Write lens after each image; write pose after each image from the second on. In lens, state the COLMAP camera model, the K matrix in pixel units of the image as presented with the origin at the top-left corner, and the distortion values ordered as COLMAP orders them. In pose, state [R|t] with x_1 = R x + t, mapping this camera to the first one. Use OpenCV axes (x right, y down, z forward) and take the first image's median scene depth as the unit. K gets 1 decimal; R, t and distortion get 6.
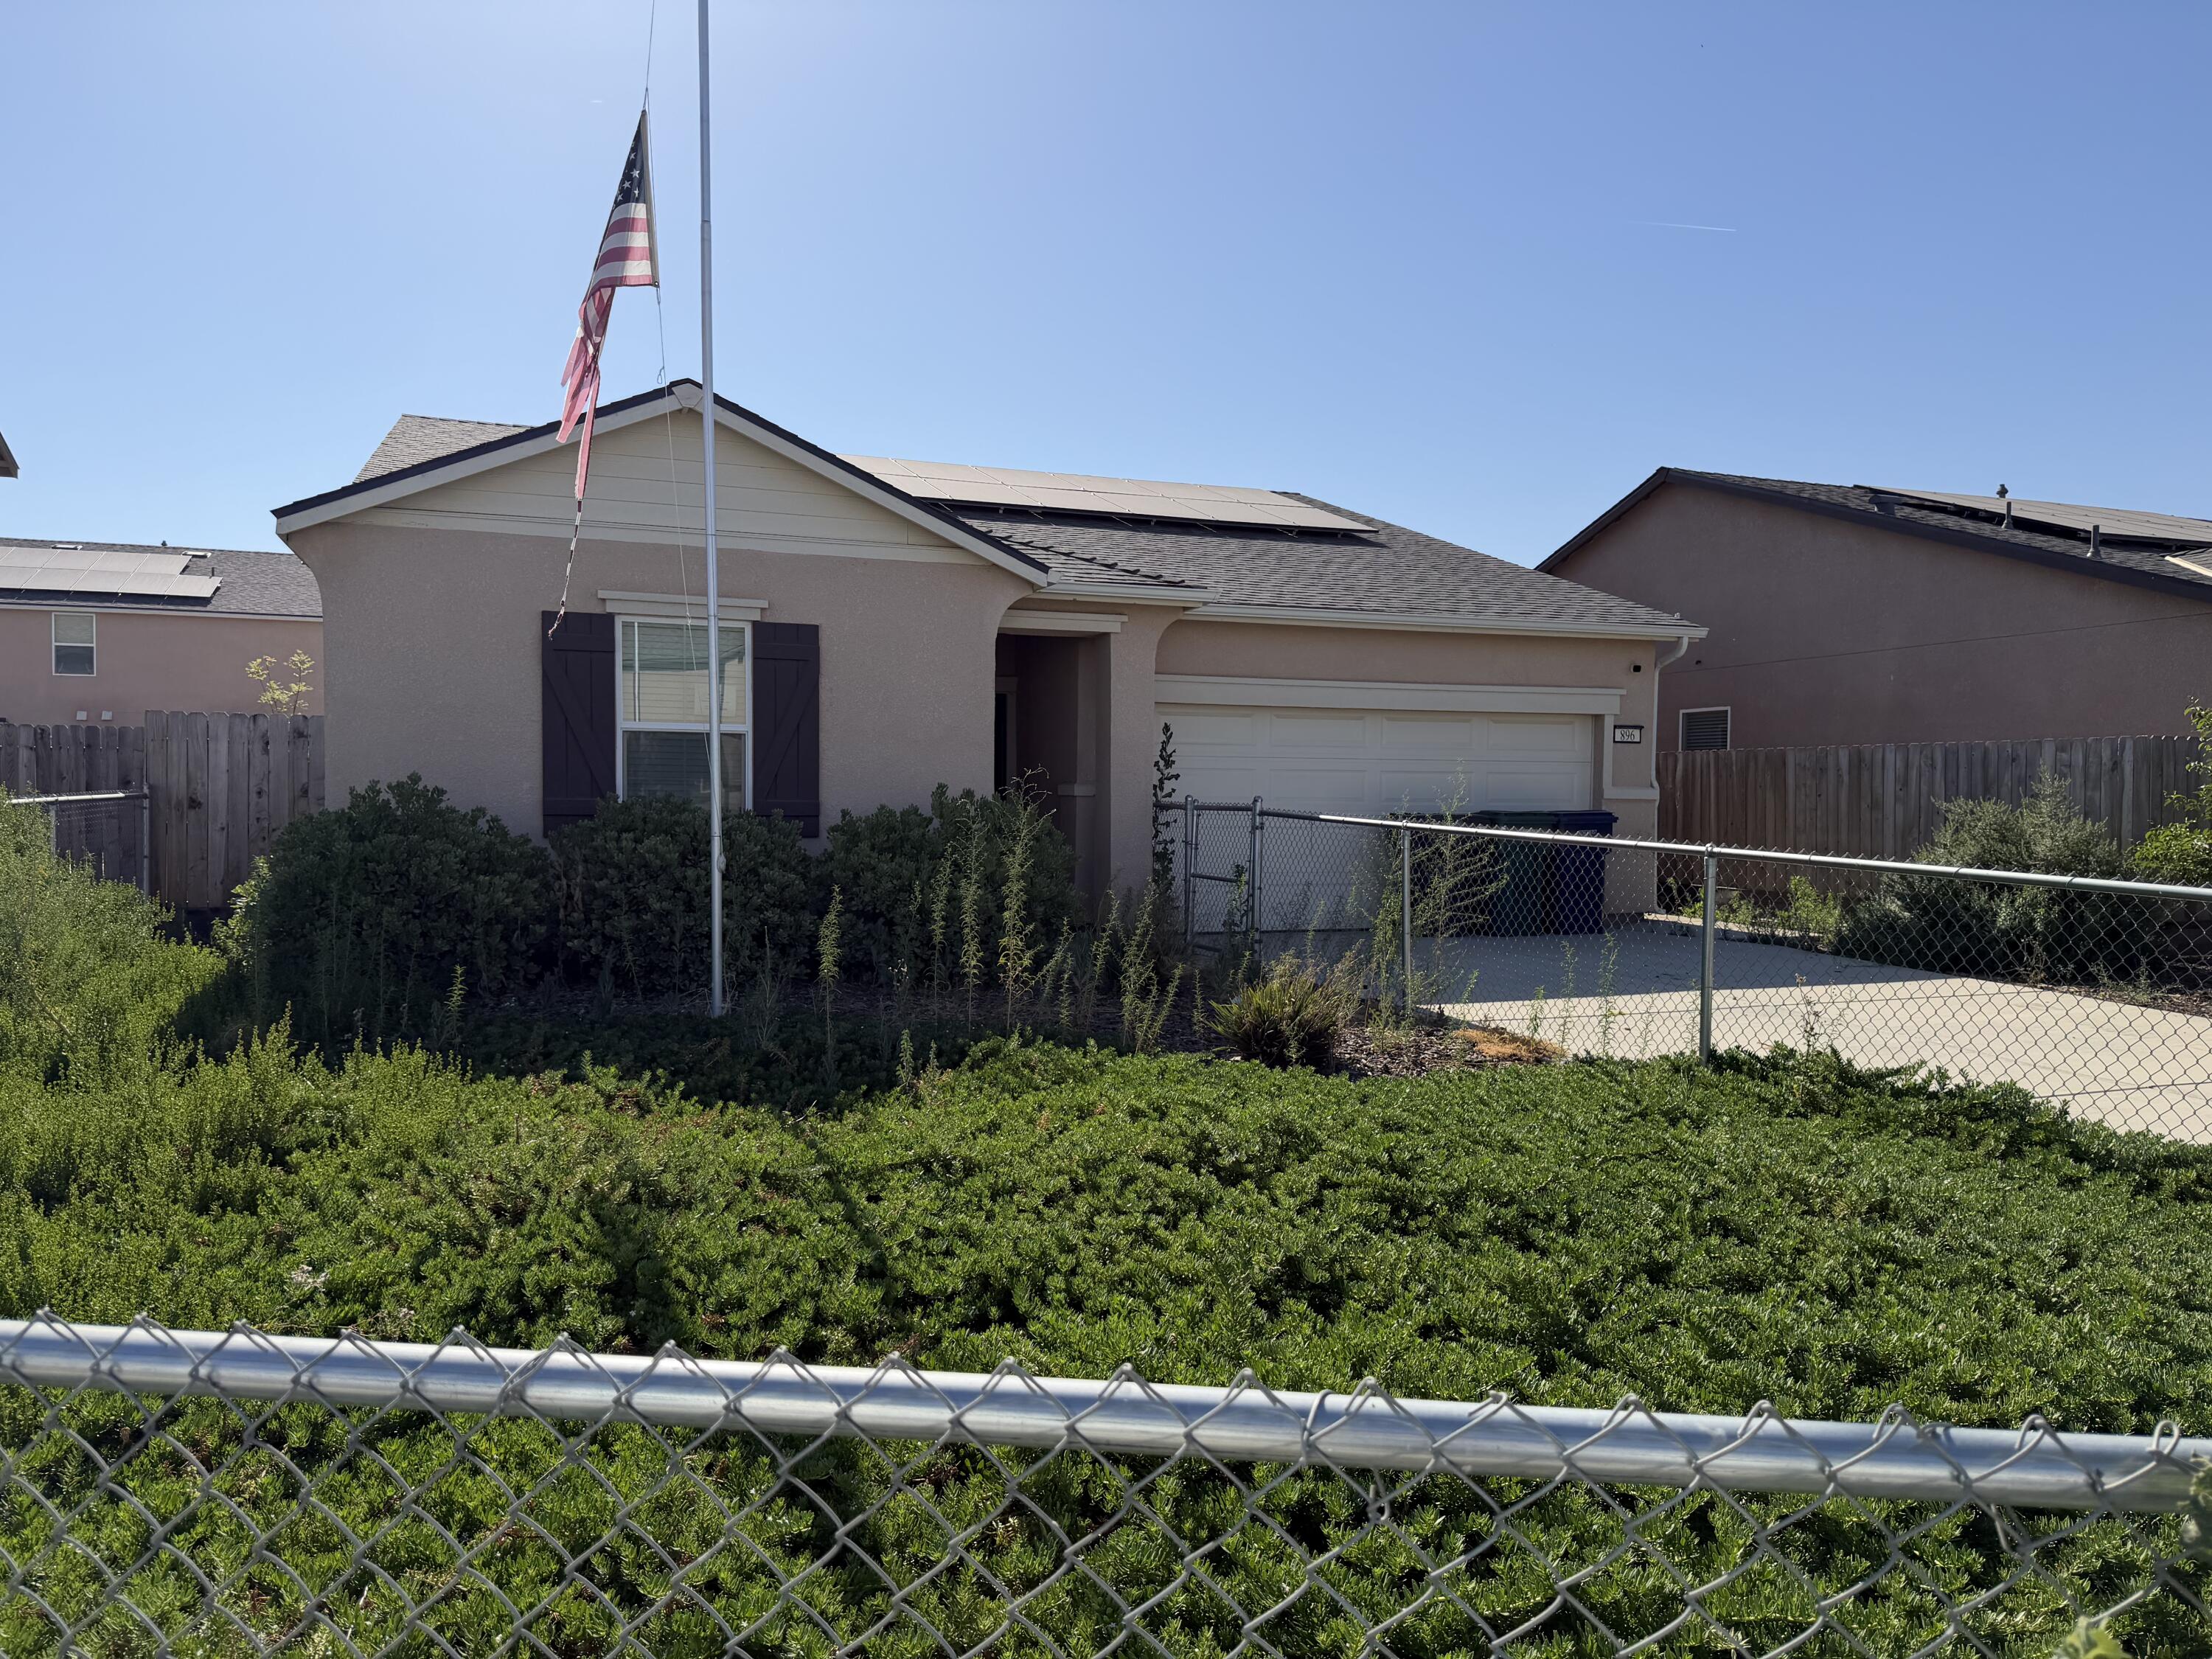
lens RADIAL K [[1545.4, 0, 1106.0], [0, 1545.4, 829.5], [0, 0, 1]] dist [0.128346, -0.167271]
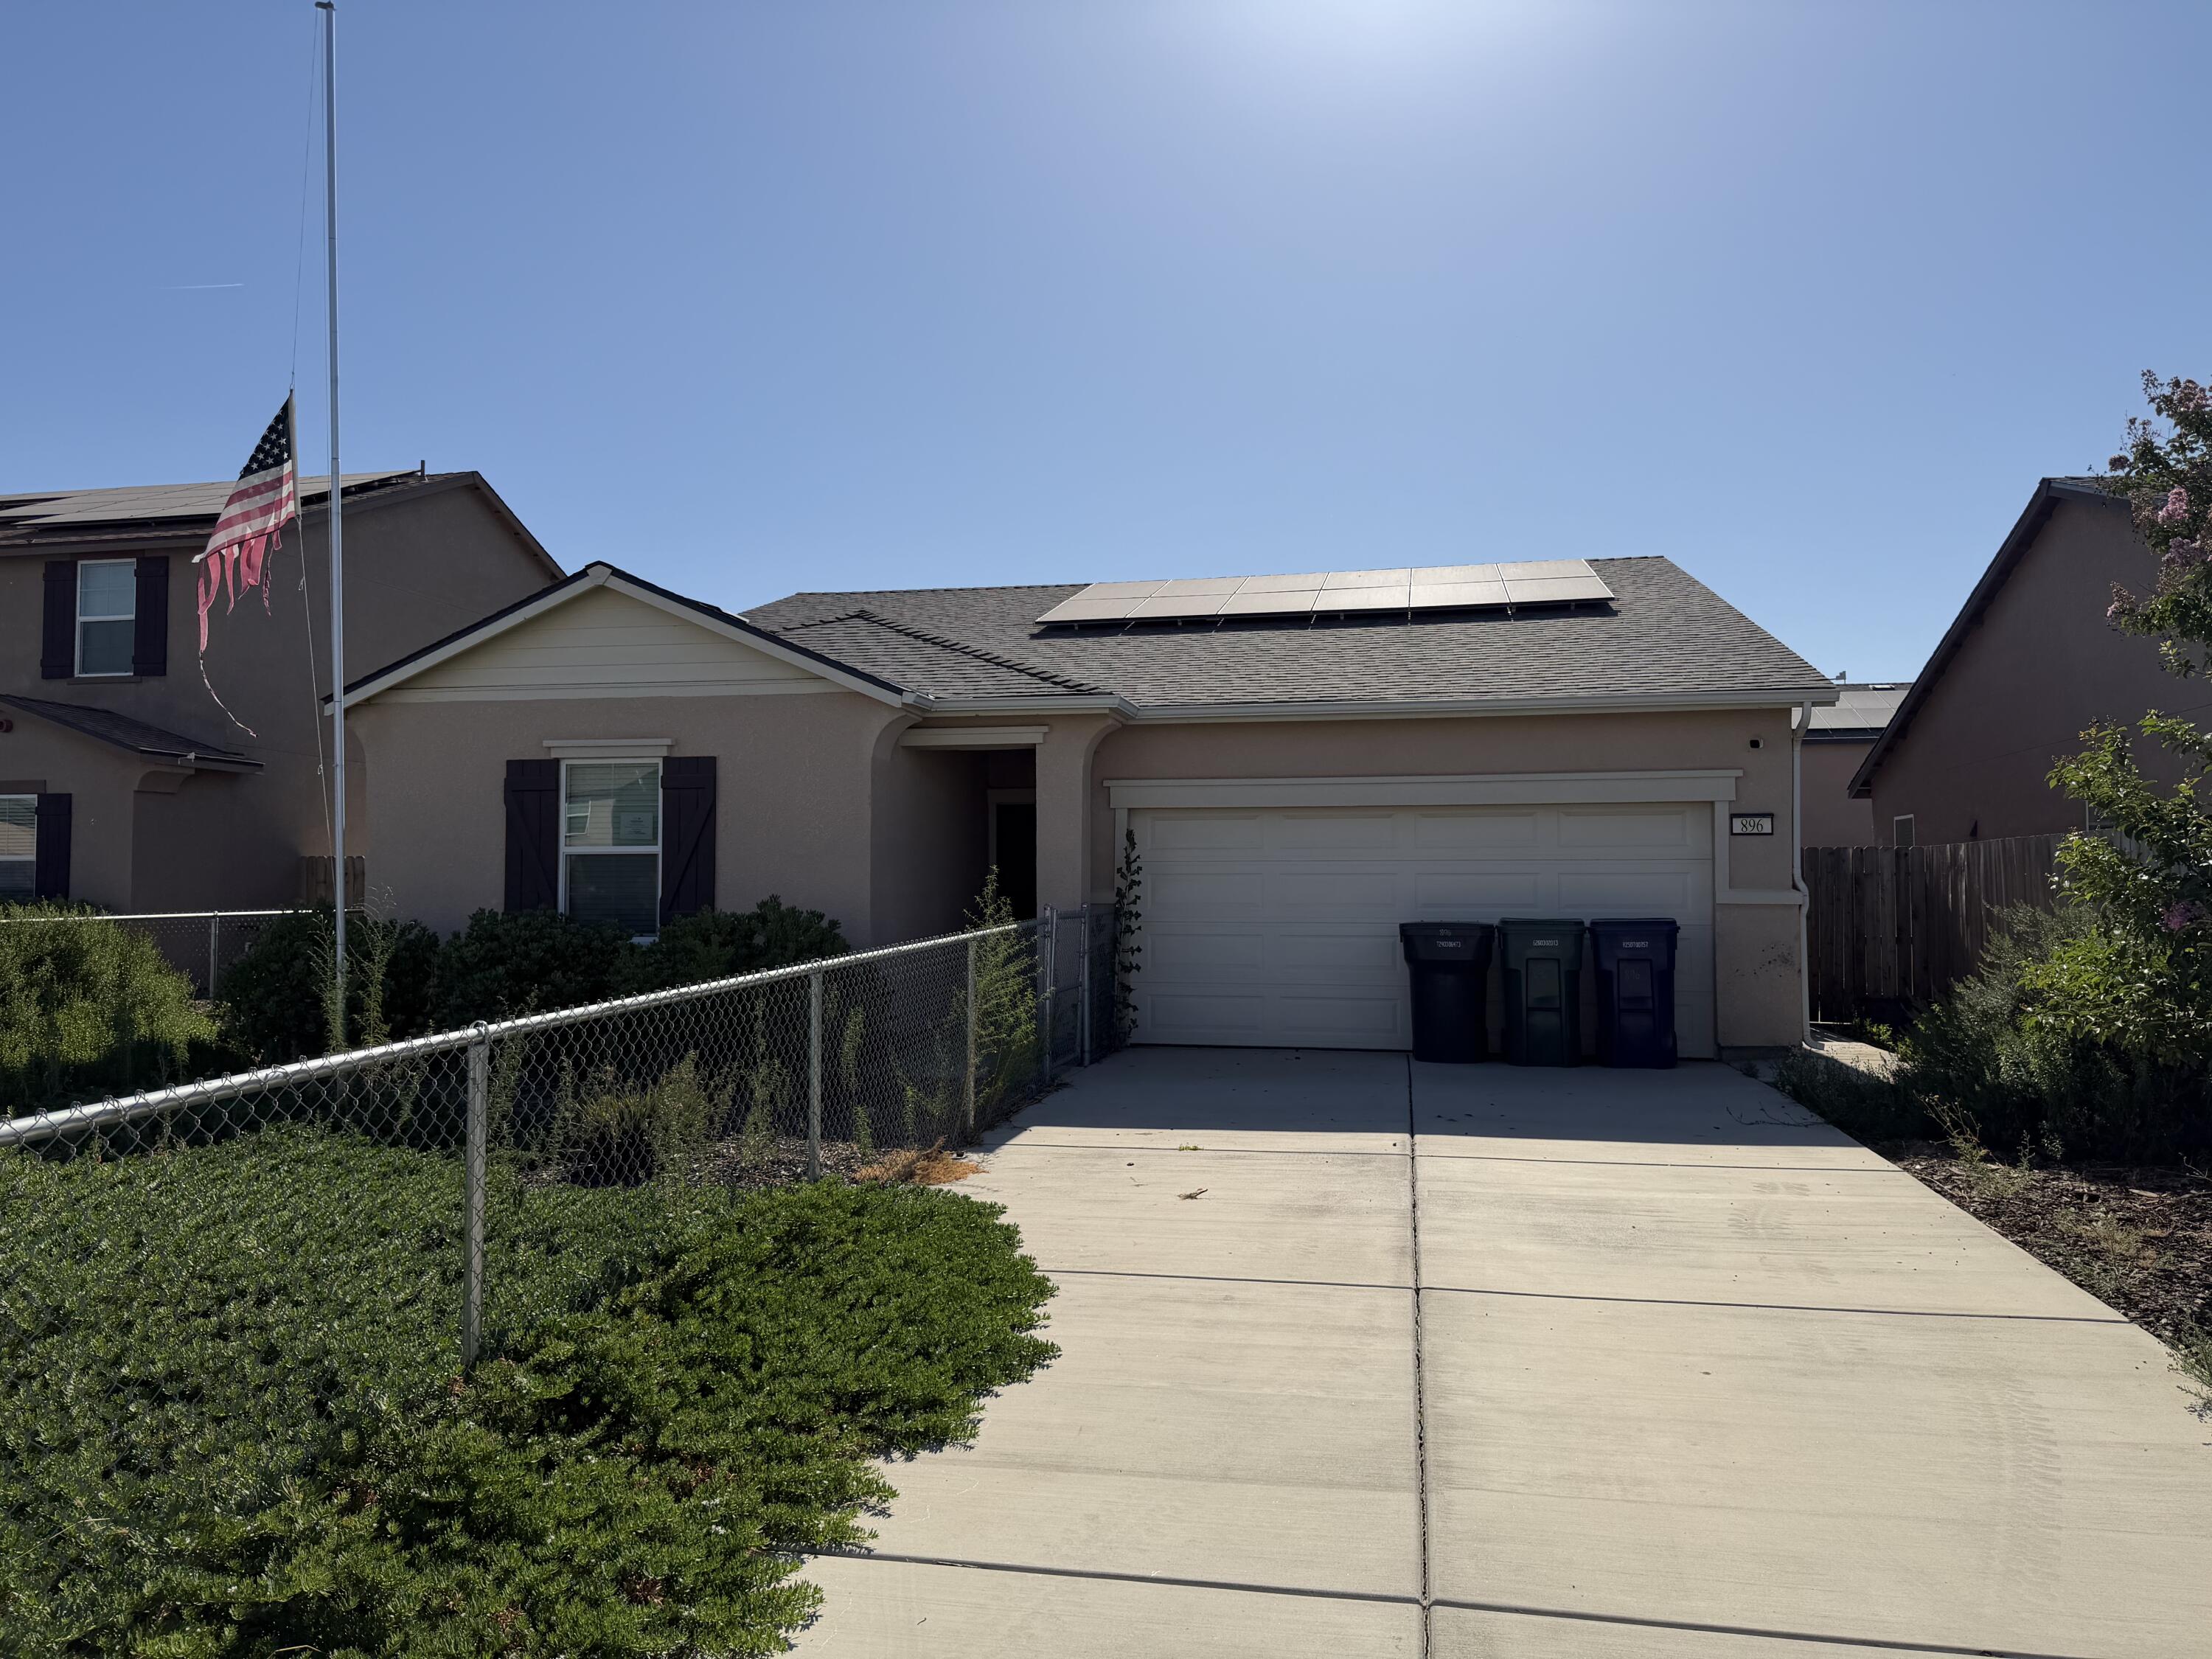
lens RADIAL K [[1545.4, 0, 1106.0], [0, 1545.4, 829.5], [0, 0, 1]] dist [0.128346, -0.167271]
pose [[0.857177, -0.030059, -0.514144, 0.650881], [-0.003537, 0.997928, -0.064240, -0.006266], [0.515009, 0.056883, 0.855295, 0.178200]]
